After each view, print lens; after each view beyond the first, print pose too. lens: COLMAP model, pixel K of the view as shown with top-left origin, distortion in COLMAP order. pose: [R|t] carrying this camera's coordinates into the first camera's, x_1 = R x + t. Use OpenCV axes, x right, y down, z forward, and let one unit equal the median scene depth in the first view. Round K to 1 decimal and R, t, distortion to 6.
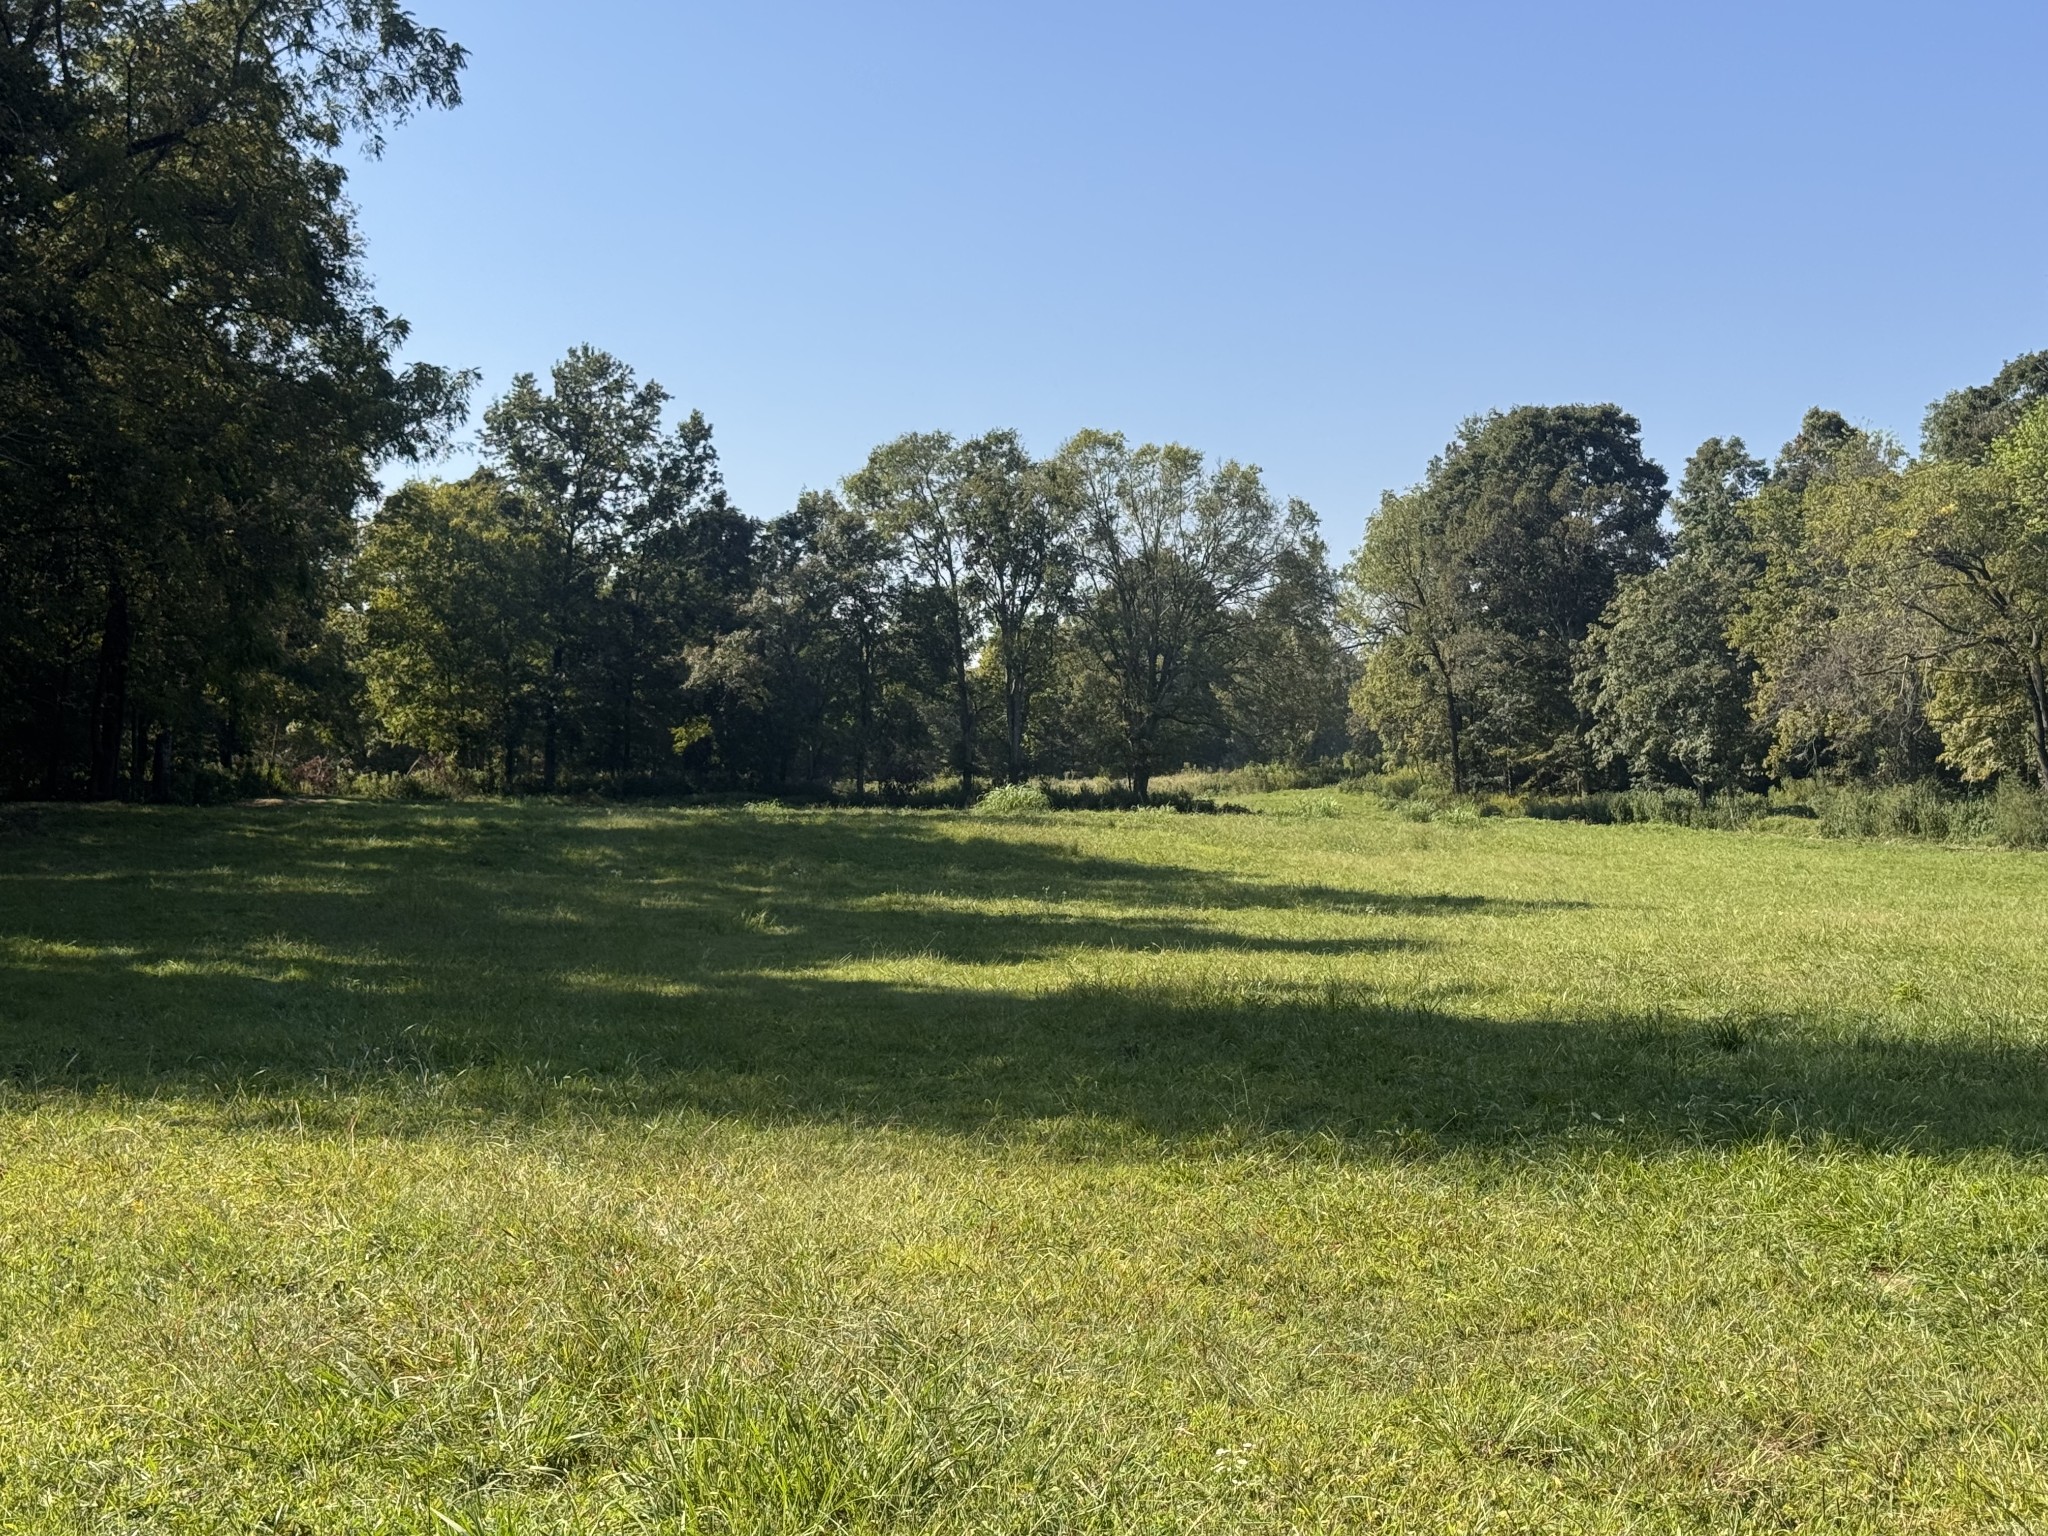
lens RADIAL K [[2907.9, 0, 1030.6], [0, 2907.9, 754.7], [0, 0, 1]] dist [0.143762, -0.088894]
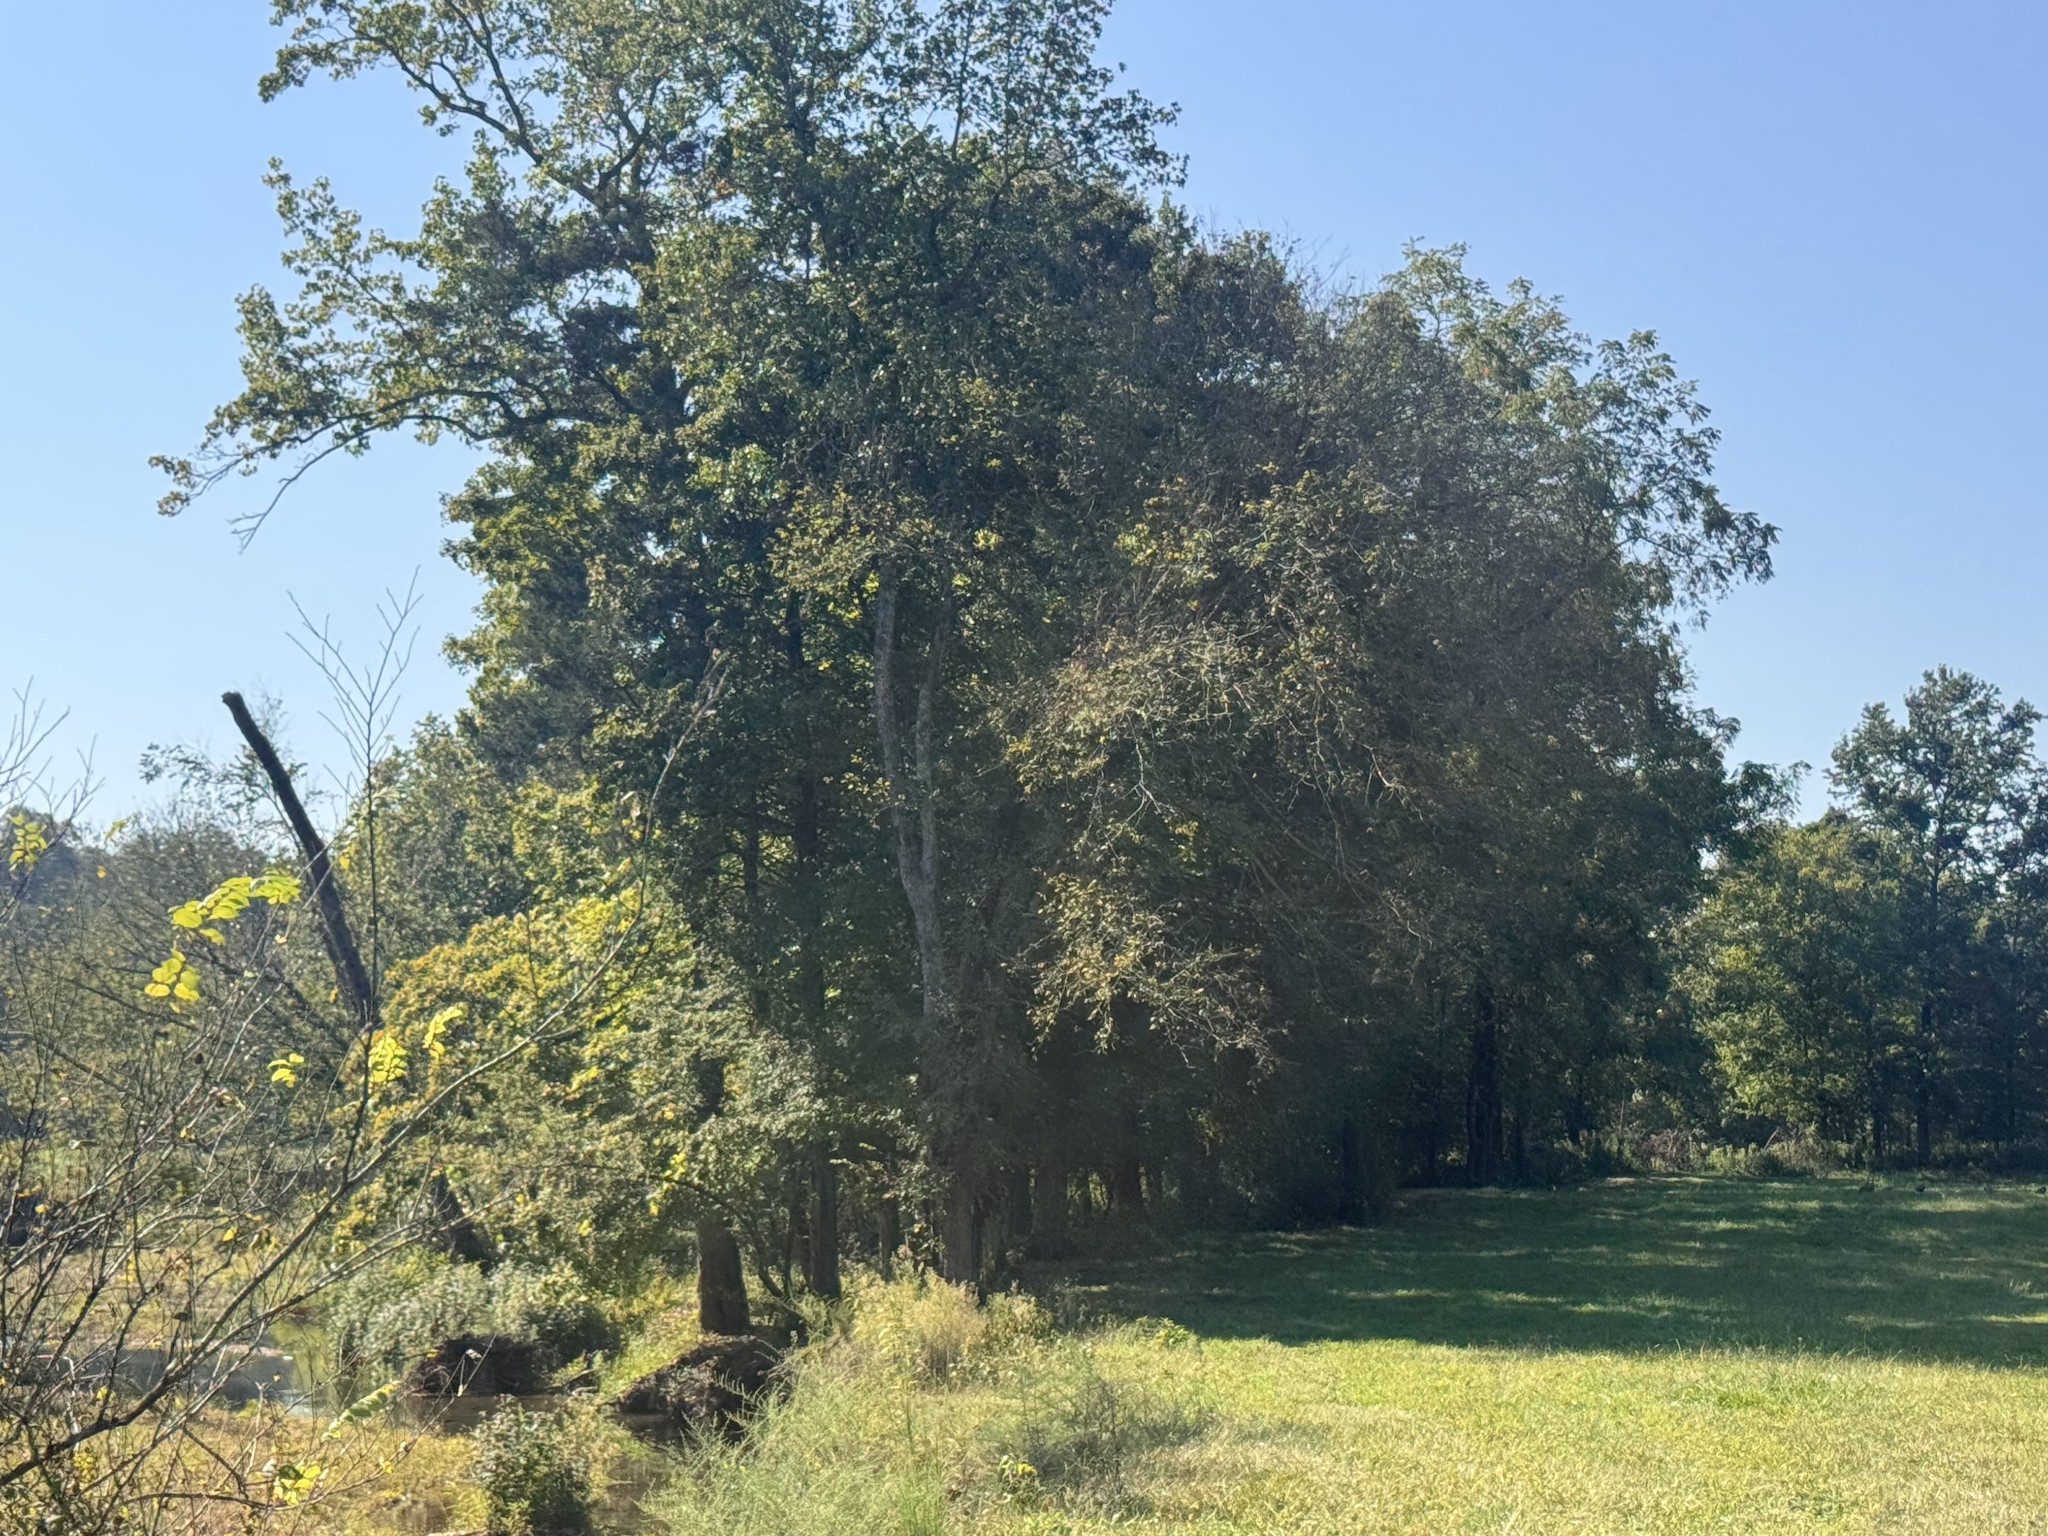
lens RADIAL K [[3623.5, 0, 1024.0], [0, 3623.5, 768.0], [0, 0, 1]] dist [0.138876, -0.115457]
pose [[0.916032, -0.059538, -0.396661, 0.033948], [0.022151, 0.994922, -0.098183, -0.004589], [0.400493, 0.081152, 0.912699, -0.141859]]
